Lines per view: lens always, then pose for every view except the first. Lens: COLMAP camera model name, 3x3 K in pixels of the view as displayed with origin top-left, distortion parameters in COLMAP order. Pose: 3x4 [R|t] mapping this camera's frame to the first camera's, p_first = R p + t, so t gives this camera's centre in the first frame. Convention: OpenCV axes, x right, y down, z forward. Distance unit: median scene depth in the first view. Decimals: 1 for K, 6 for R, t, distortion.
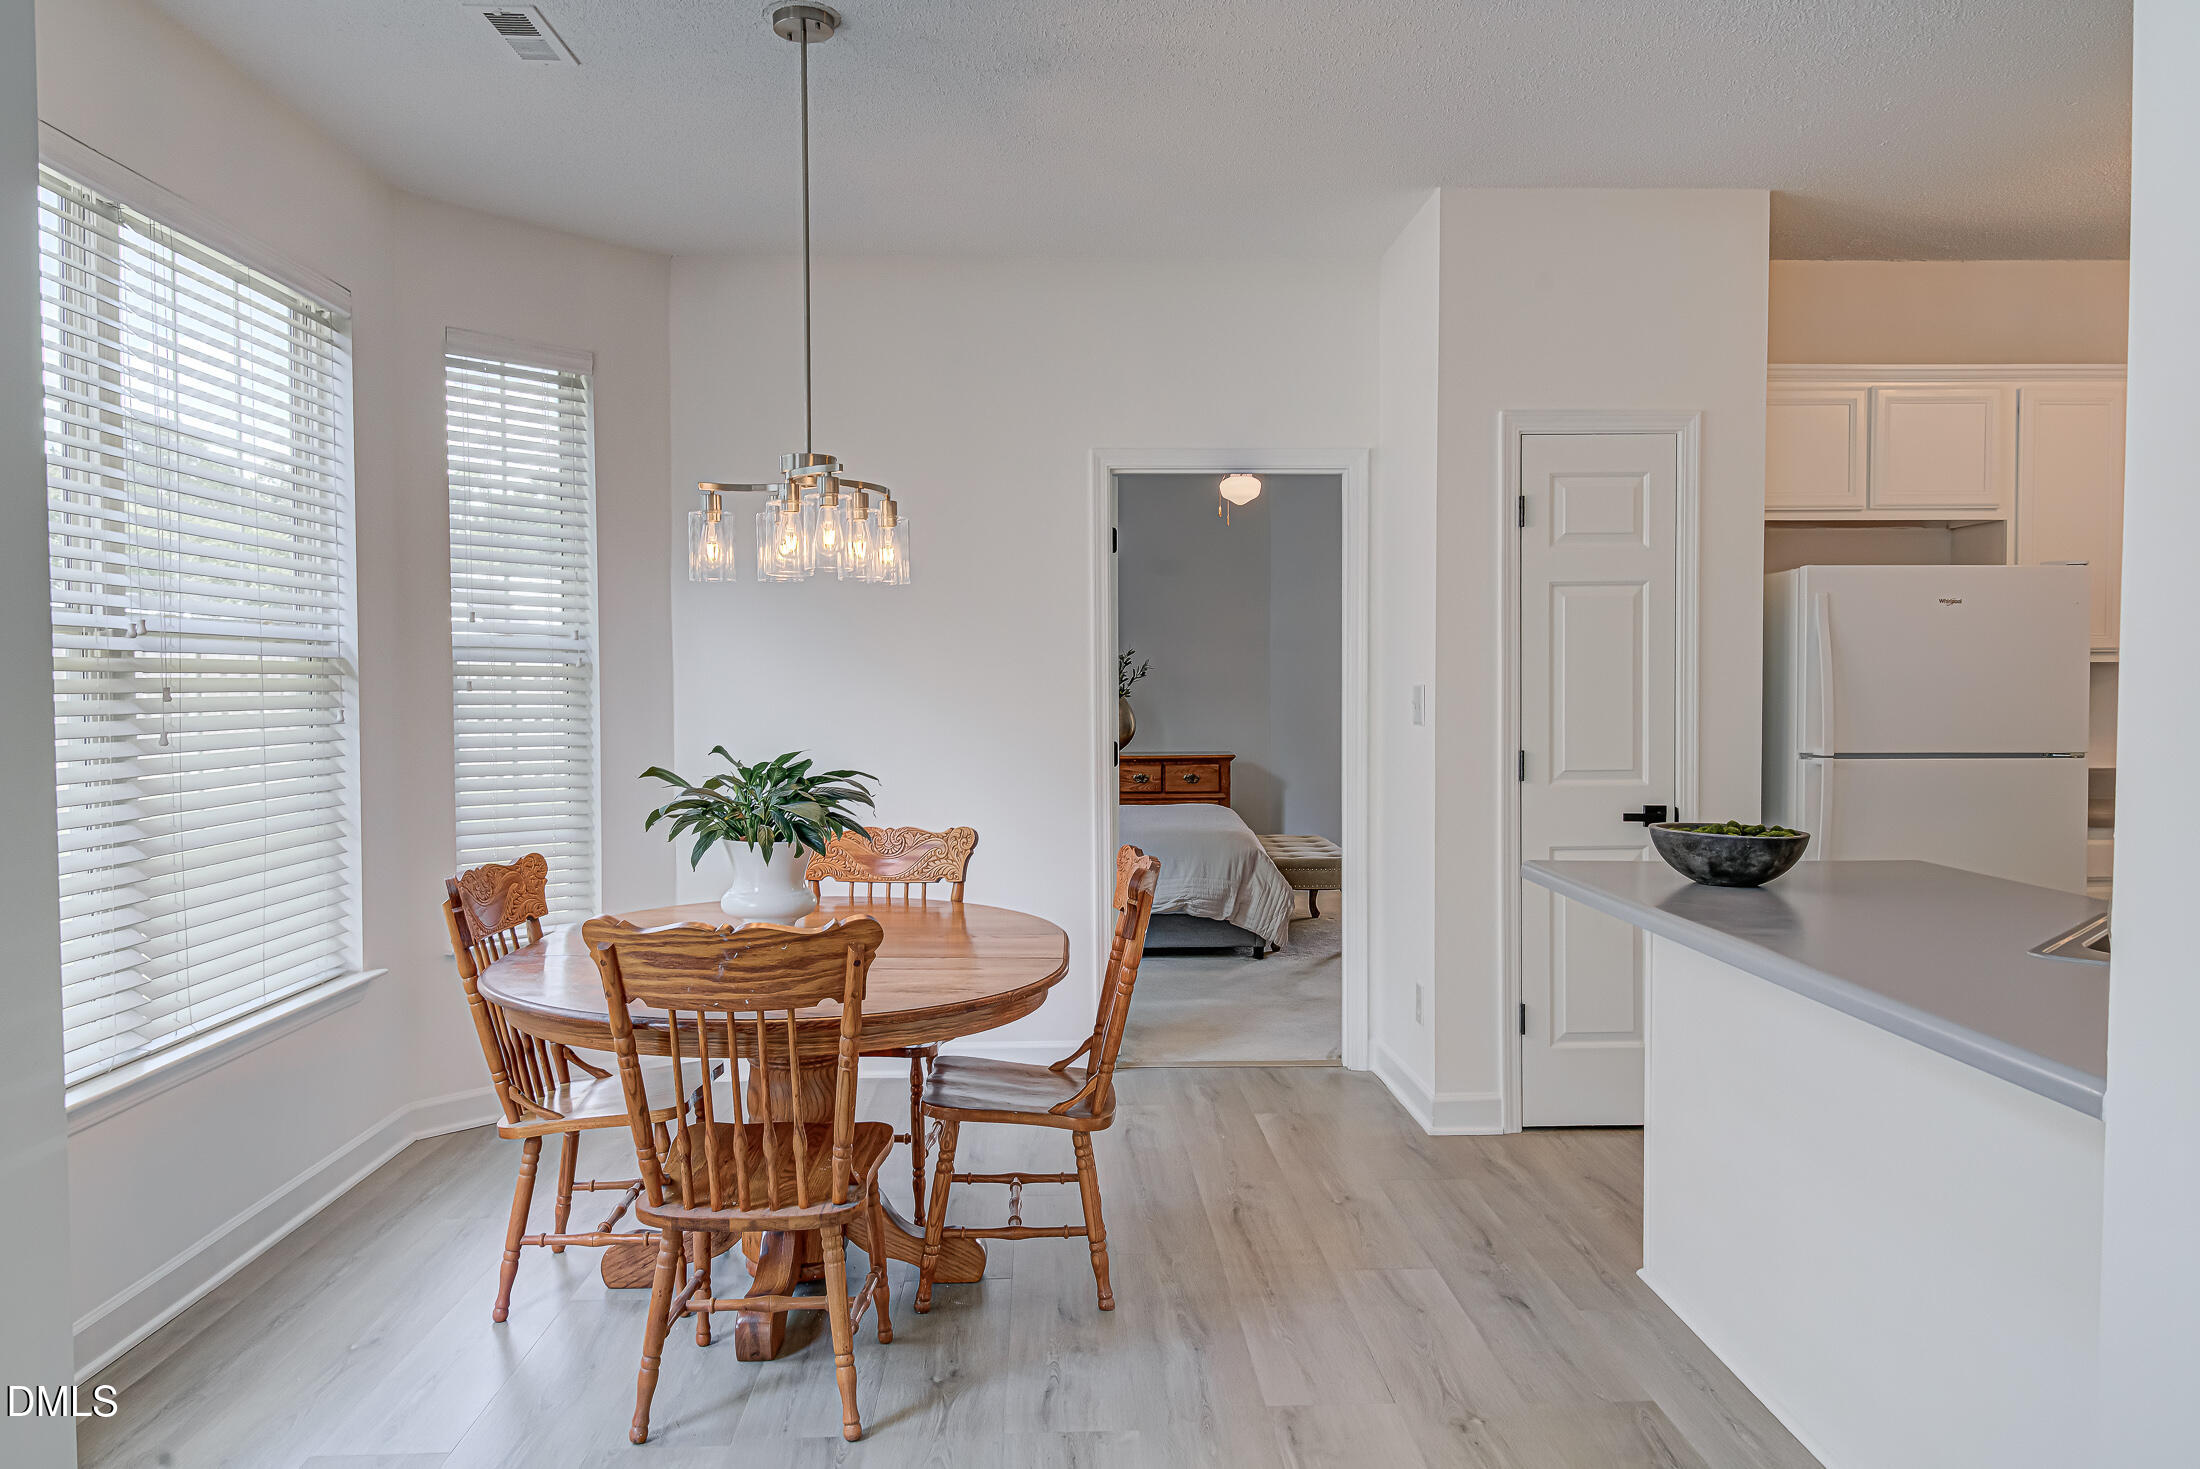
lens RADIAL K [[1499.4, 0, 1113.9], [0, 1499.4, 732.5], [0, 0, 1]] dist [0.020960, -0.000720]
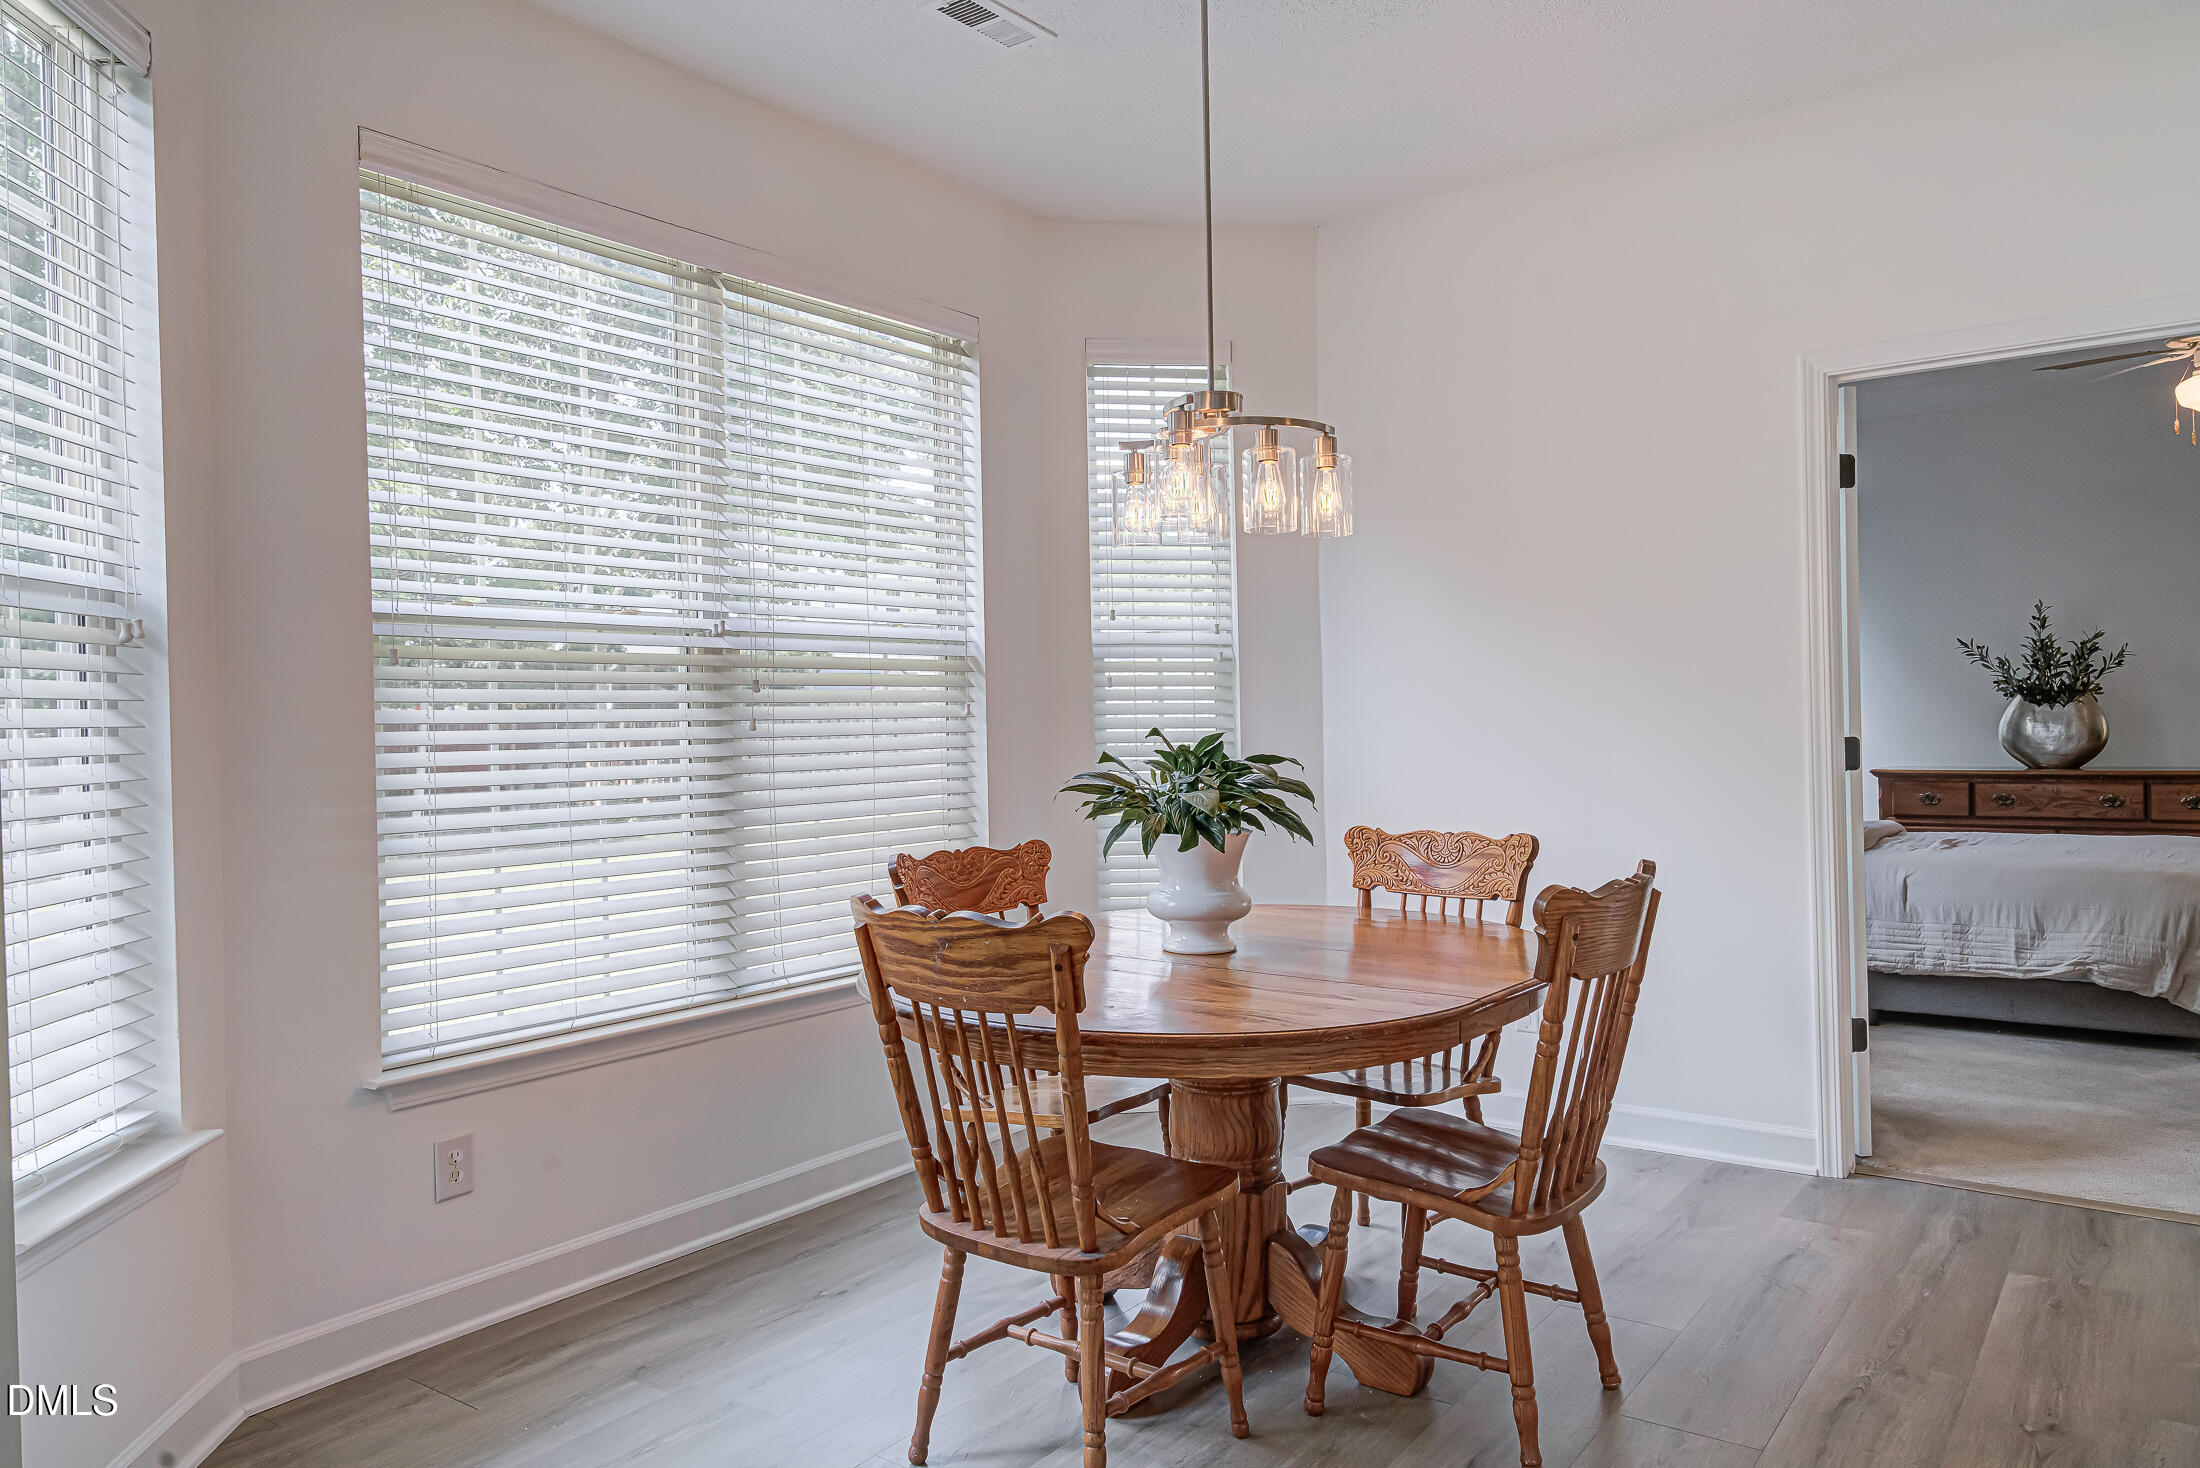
lens RADIAL K [[1506.4, 0, 1089.2], [0, 1506.4, 721.4], [0, 0, 1]] dist [0.001676, -0.002070]
pose [[0.771865, -0.012029, -0.635672, 0.237130], [-0.003062, 0.999739, -0.022636, 0.021300], [0.635779, 0.019418, 0.771627, 0.220062]]
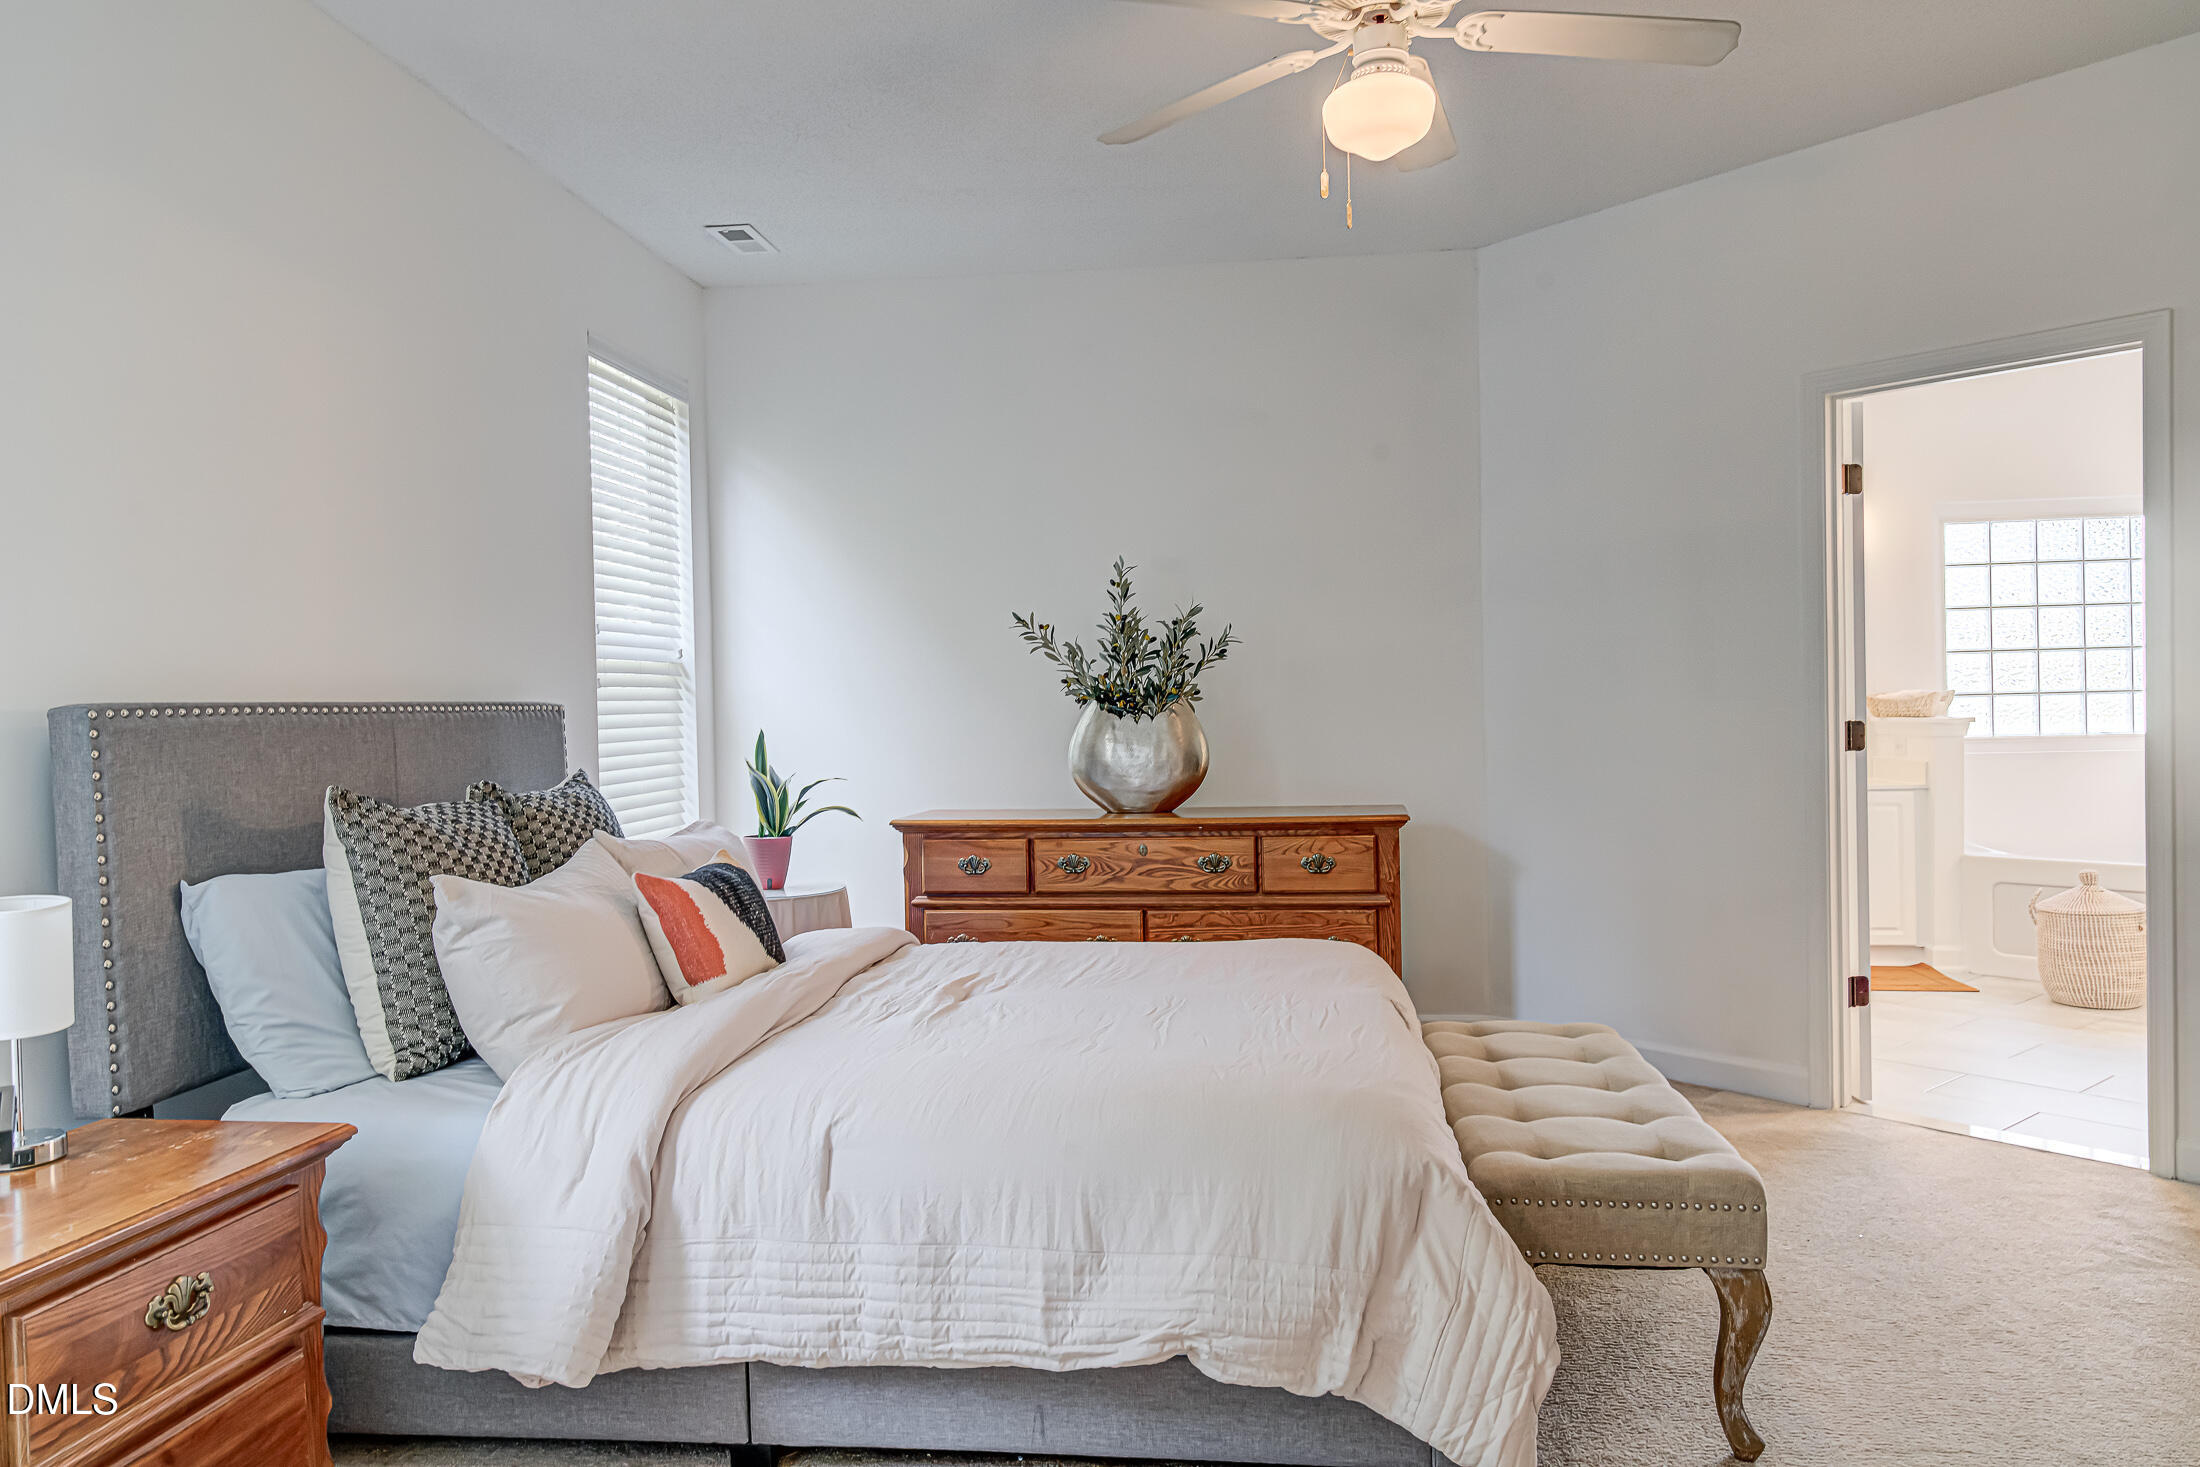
lens RADIAL K [[1499.4, 0, 1113.9], [0, 1499.4, 731.5], [0, 0, 1]] dist [0.020960, -0.000720]
pose [[0.988914, -0.016531, -0.147569, 0.135818], [0.014149, 0.999752, -0.017173, -0.010832], [0.147816, 0.014894, 0.988903, 1.179034]]
